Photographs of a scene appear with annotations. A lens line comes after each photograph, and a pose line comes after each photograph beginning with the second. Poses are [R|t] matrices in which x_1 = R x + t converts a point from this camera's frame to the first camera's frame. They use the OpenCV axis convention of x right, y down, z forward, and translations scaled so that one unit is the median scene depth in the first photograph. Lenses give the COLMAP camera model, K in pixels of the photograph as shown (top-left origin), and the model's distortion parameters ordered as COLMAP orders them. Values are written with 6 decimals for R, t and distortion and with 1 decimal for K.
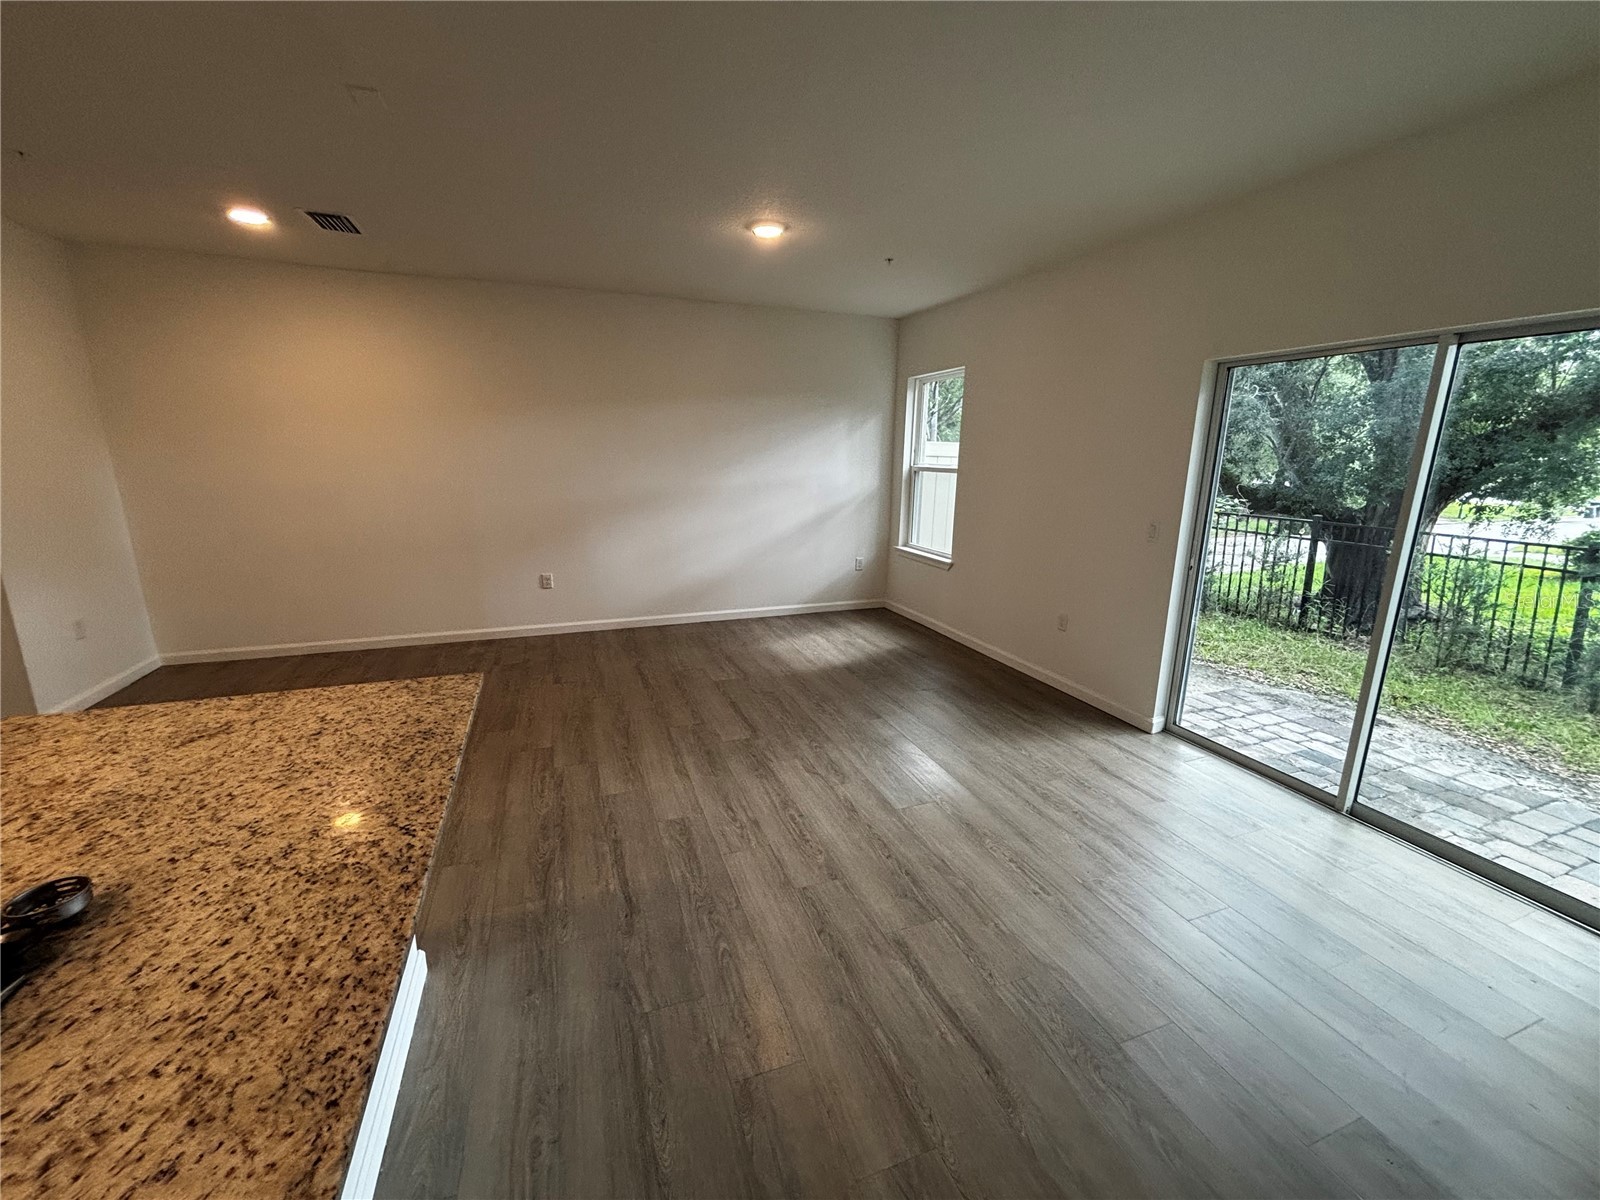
lens RADIAL K [[643.3, 0, 795.0], [0, 643.3, 592.5], [0, 0, 1]] dist [0.015661, -0.000118]
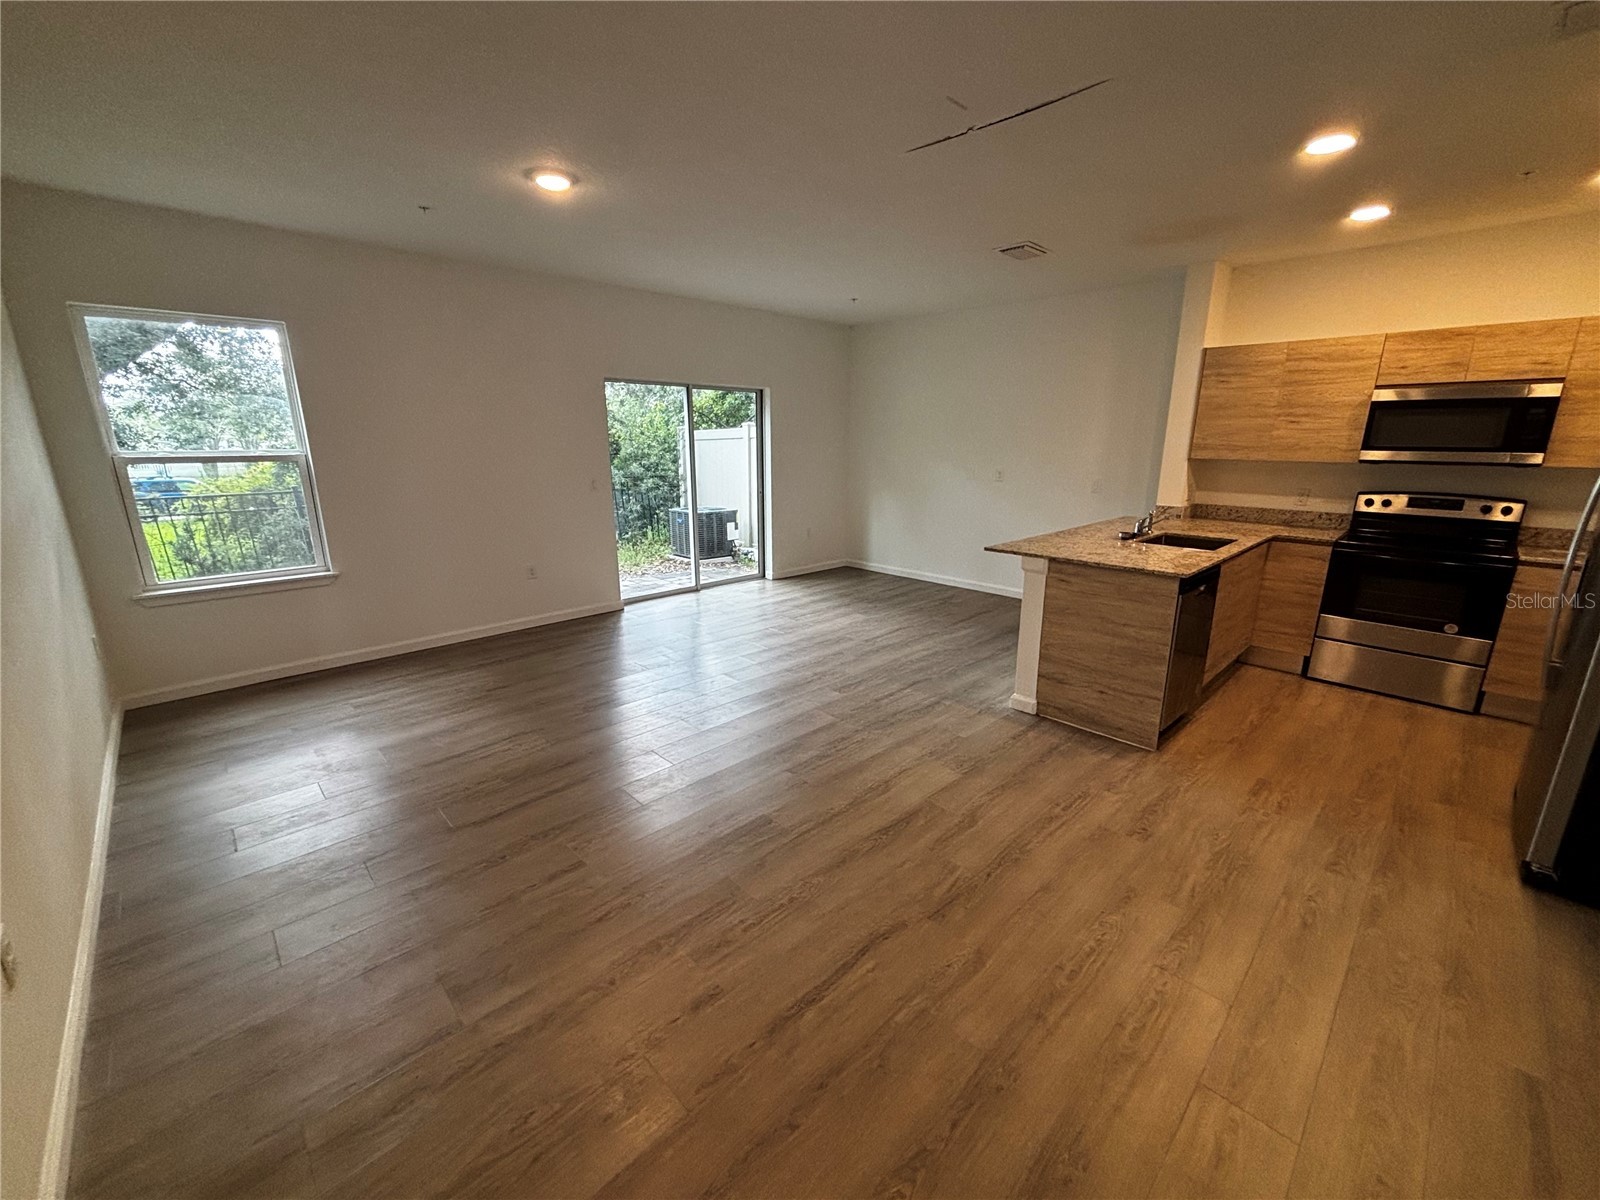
lens RADIAL K [[636.4, 0, 802.4], [0, 636.4, 600.8], [0, 0, 1]] dist [-0.000821, -0.000009]
pose [[-0.402045, -0.242198, 0.883006, -1.335287], [0.193493, 0.920127, 0.340479, -0.330310], [-0.894942, 0.307743, -0.323069, 1.439424]]
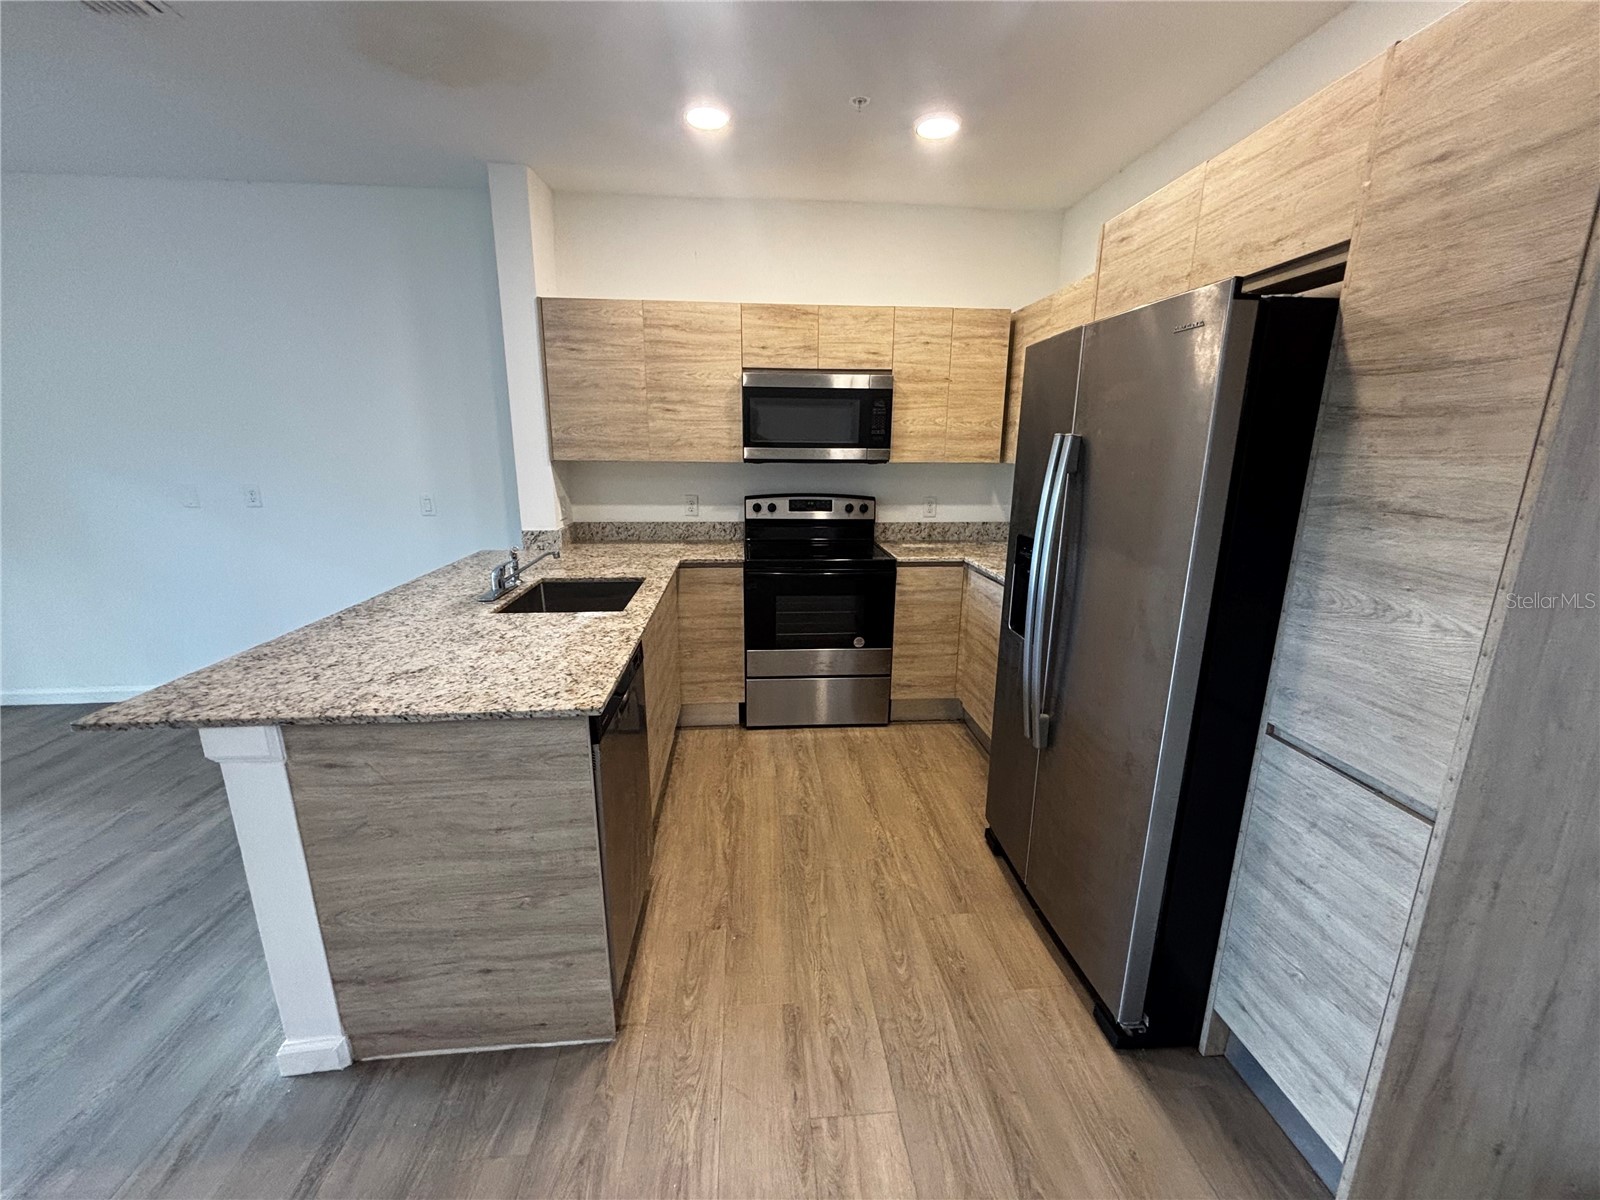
lens RADIAL K [[652.1, 0, 798.7], [0, 652.1, 601.6], [0, 0, 1]] dist [-0.000813, -0.000299]
pose [[-0.963102, -0.081846, 0.256391, -0.927363], [0.040625, 0.897514, 0.439110, -0.179285], [-0.266054, 0.433324, -0.861073, 0.881746]]
